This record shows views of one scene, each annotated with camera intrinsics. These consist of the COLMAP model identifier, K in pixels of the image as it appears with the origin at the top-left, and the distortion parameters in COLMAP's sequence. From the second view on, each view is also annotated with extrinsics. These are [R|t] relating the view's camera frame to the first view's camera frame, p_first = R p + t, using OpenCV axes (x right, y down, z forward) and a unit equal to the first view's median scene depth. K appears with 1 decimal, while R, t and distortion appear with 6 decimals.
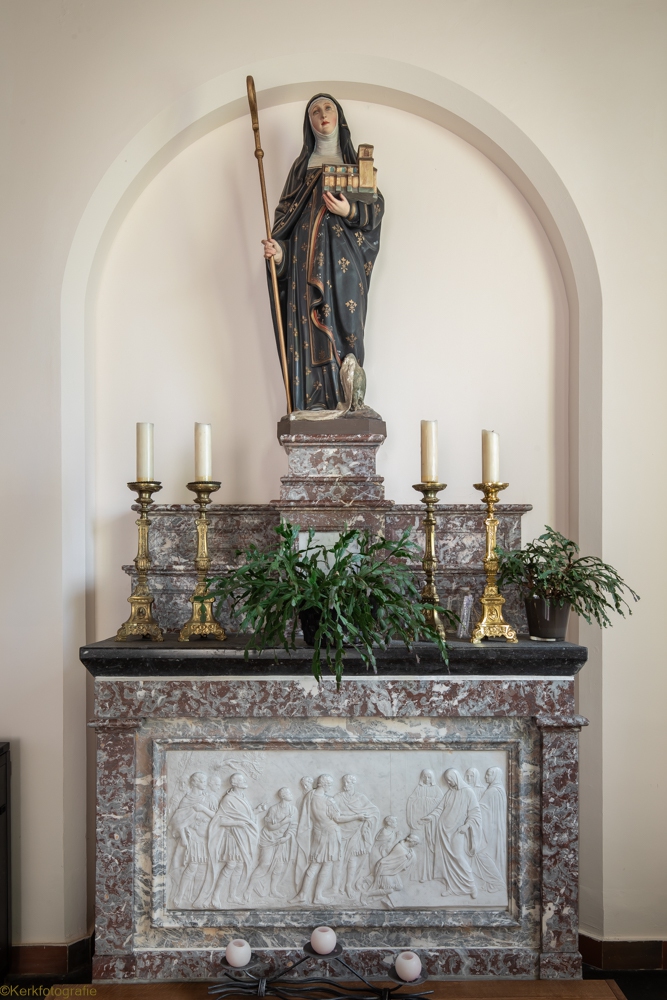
lens RADIAL K [[743.6, 0, 333.5], [0, 743.6, 500.0], [0, 0, 1]] dist [0.002240, 0.001158]
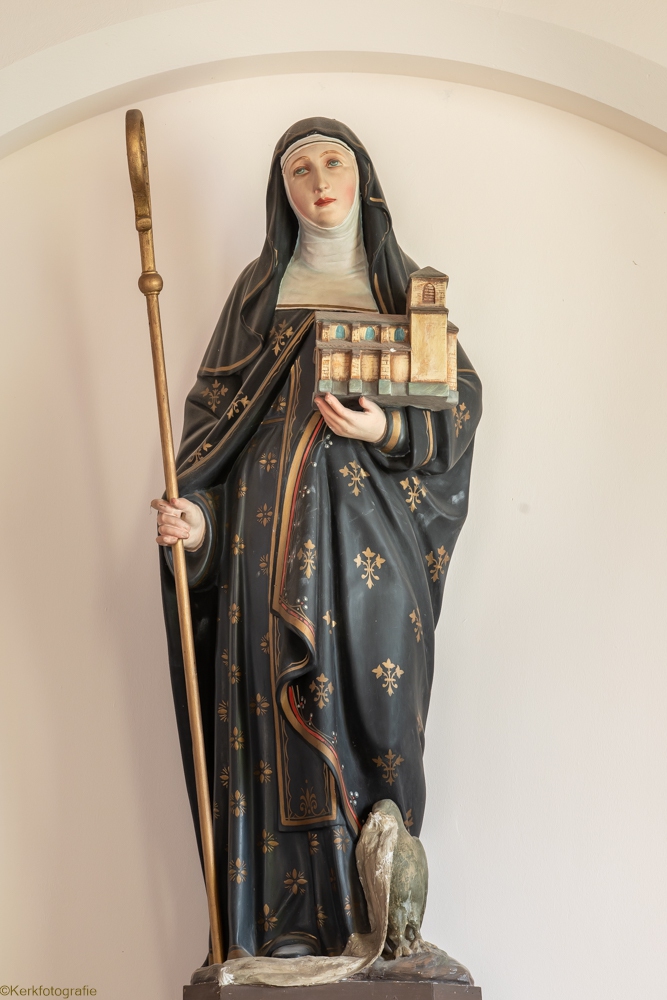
lens RADIAL K [[4146.8, 0, 333.5], [0, 4146.8, 500.0], [0, 0, 1]] dist [0.320732, 1.380088]
pose [[0.999850, 0.010367, -0.013885, 0.024323], [-0.012360, 0.988279, -0.152159, -0.030848], [0.012145, 0.152308, 0.988259, -1.067050]]
